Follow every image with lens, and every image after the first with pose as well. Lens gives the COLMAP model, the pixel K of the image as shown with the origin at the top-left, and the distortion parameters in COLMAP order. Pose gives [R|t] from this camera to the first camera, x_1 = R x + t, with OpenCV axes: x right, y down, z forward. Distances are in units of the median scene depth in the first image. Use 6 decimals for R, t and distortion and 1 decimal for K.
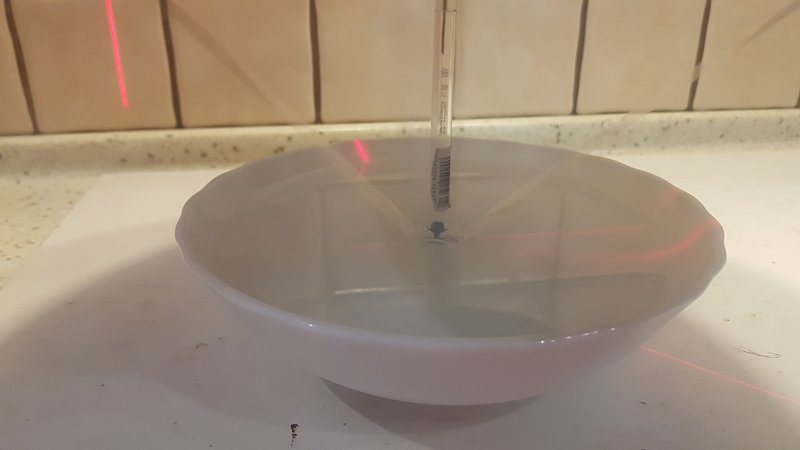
lens RADIAL K [[657.0, 0, 394.6], [0, 657.0, 229.3], [0, 0, 1]] dist [-0.037742, -0.000011]
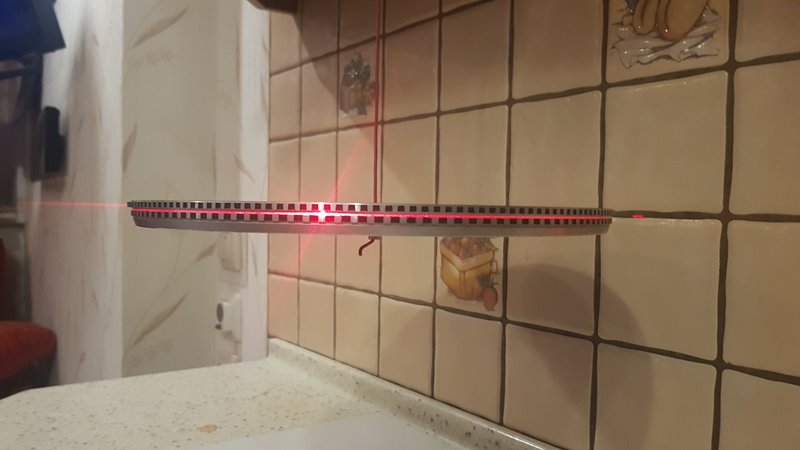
lens RADIAL K [[657.0, 0, 396.1], [0, 657.0, 229.0], [0, 0, 1]] dist [-0.037742, -0.000011]
pose [[0.480969, 0.038268, -0.875902, 0.904665], [-0.372242, 0.913443, -0.164495, -0.231908], [0.793791, 0.405165, 0.453583, 0.132156]]
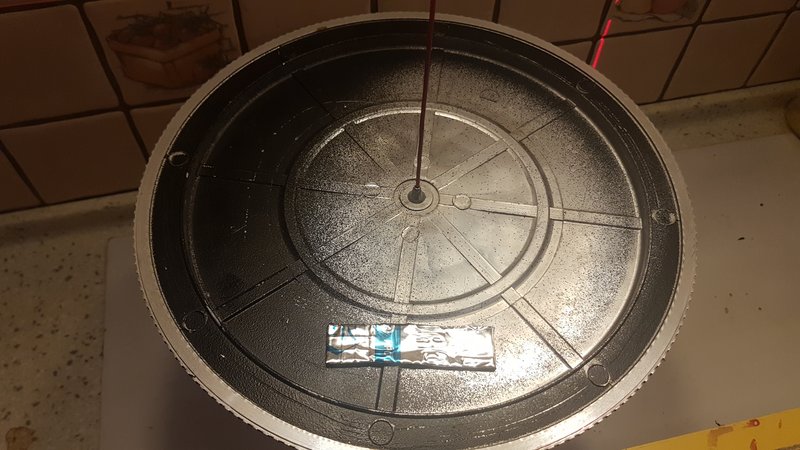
lens RADIAL K [[657.0, 0, 396.2], [0, 657.0, 226.6], [0, 0, 1]] dist [-0.037742, -0.000011]
pose [[0.994411, -0.070032, 0.079012, 0.015363], [0.017633, 0.848000, 0.529702, -0.751497], [-0.104098, -0.525349, 0.844495, -0.136434]]
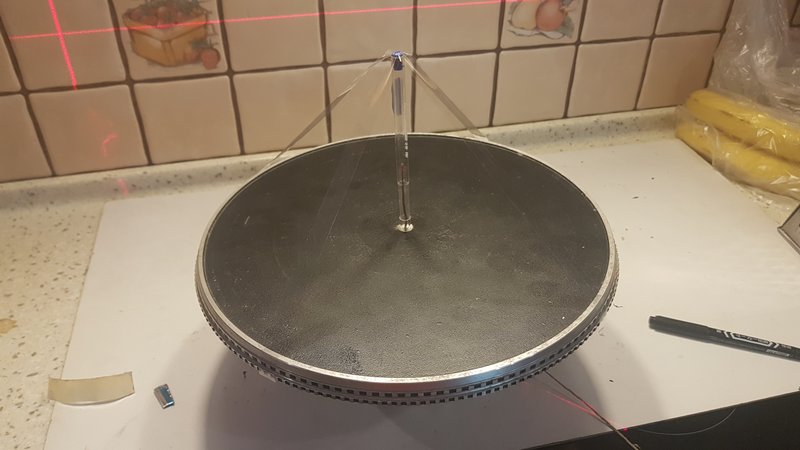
lens RADIAL K [[657.0, 0, 402.8], [0, 657.0, 226.6], [0, 0, 1]] dist [-0.037742, -0.000011]
pose [[0.993647, -0.057970, 0.096466, 0.100001], [0.036206, 0.976225, 0.213715, -0.323469], [-0.106561, -0.208864, 0.972122, -0.575086]]
